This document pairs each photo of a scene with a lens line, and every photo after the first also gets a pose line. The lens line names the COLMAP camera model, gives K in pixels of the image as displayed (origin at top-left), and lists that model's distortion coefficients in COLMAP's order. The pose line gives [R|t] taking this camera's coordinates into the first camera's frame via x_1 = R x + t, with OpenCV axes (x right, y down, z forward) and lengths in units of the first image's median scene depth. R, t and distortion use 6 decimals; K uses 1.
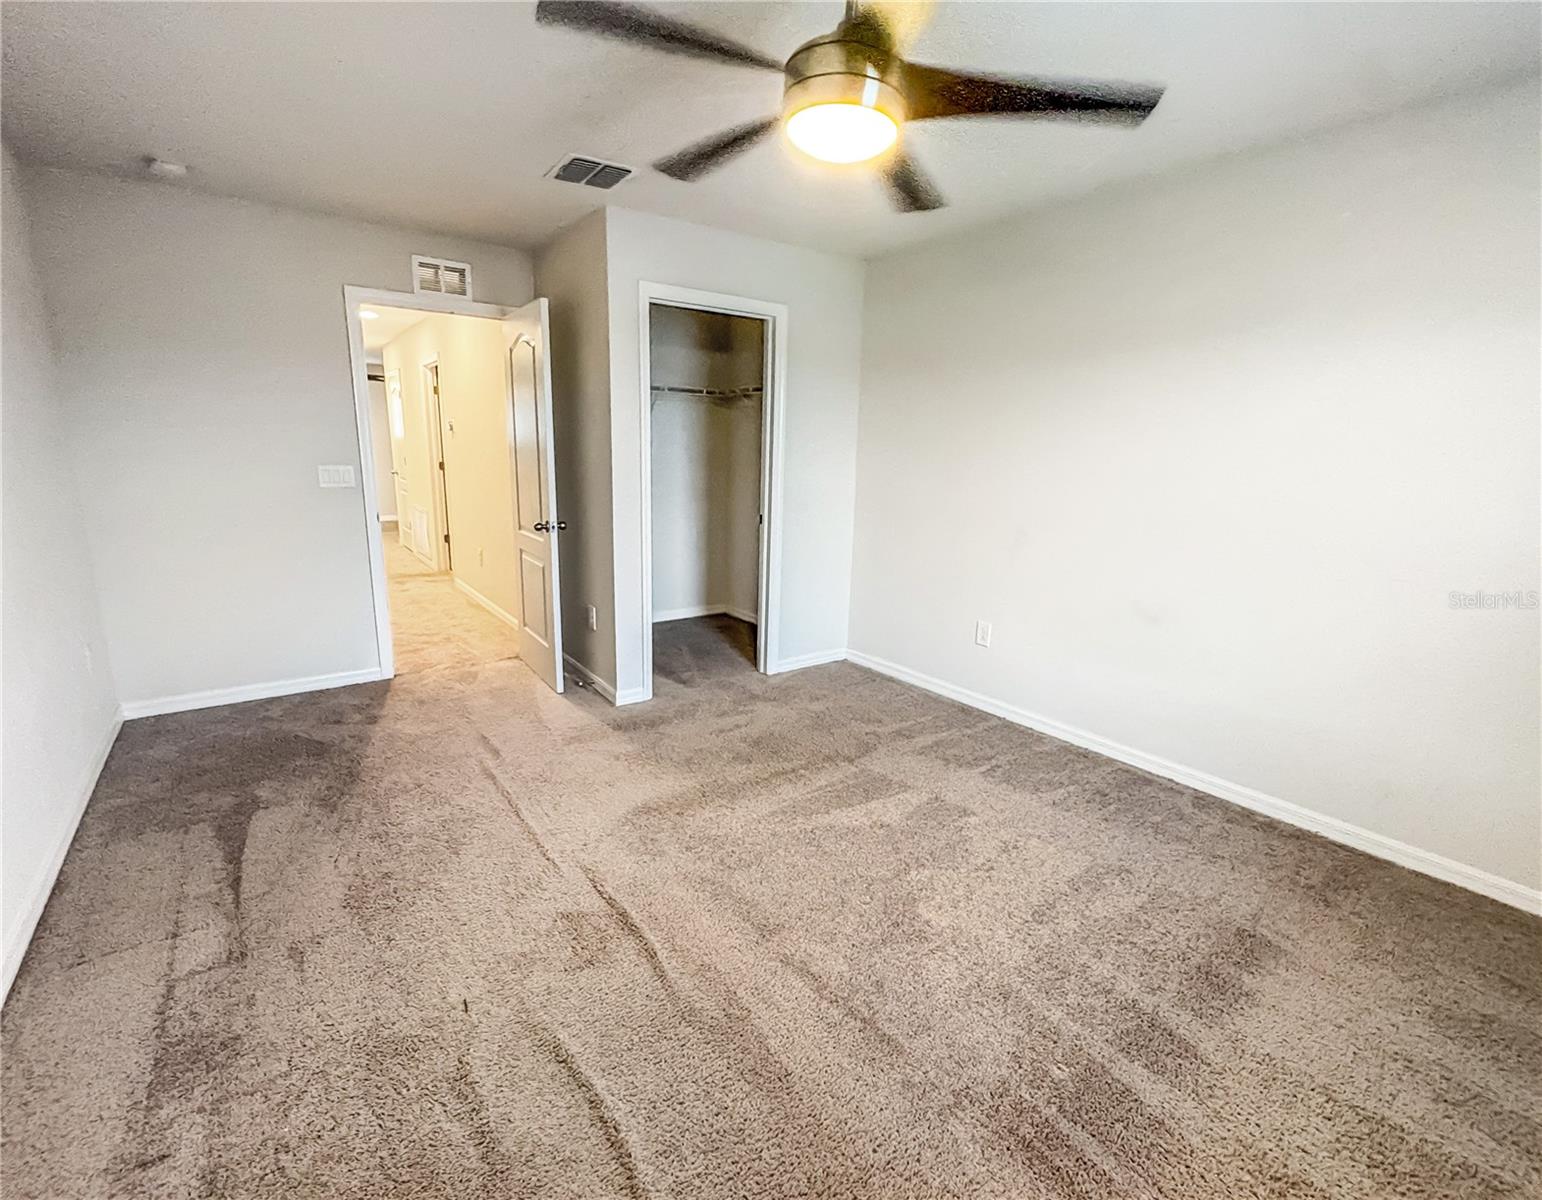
lens RADIAL K [[712.1, 0, 771.0], [0, 712.1, 600.0], [0, 0, 1]] dist [0.000415, -0.000112]
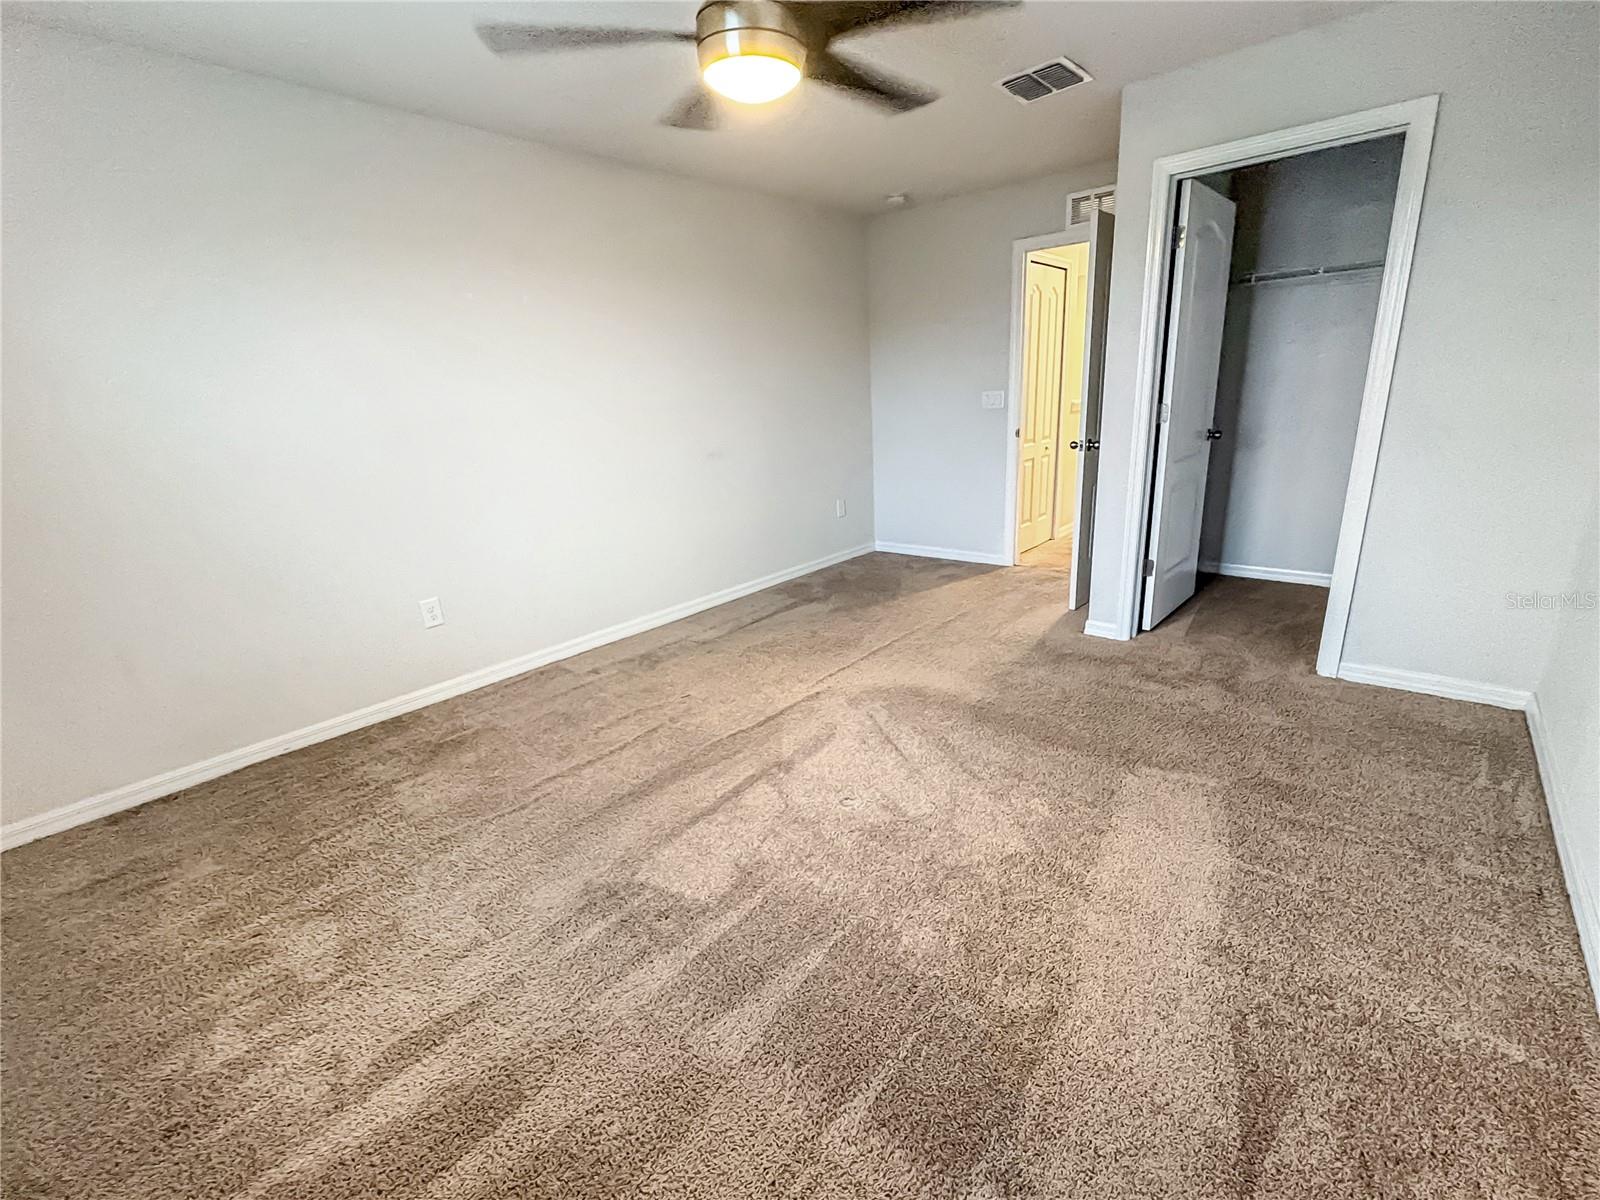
lens RADIAL K [[703.1, 0, 800.0], [0, 703.1, 600.0], [0, 0, 1]] dist [0.000406, -0.000122]
pose [[0.224381, 0.243445, -0.943604, 0.709068], [-0.147629, 0.965610, 0.214018, -0.053720], [0.963254, 0.091281, 0.252604, 0.446483]]
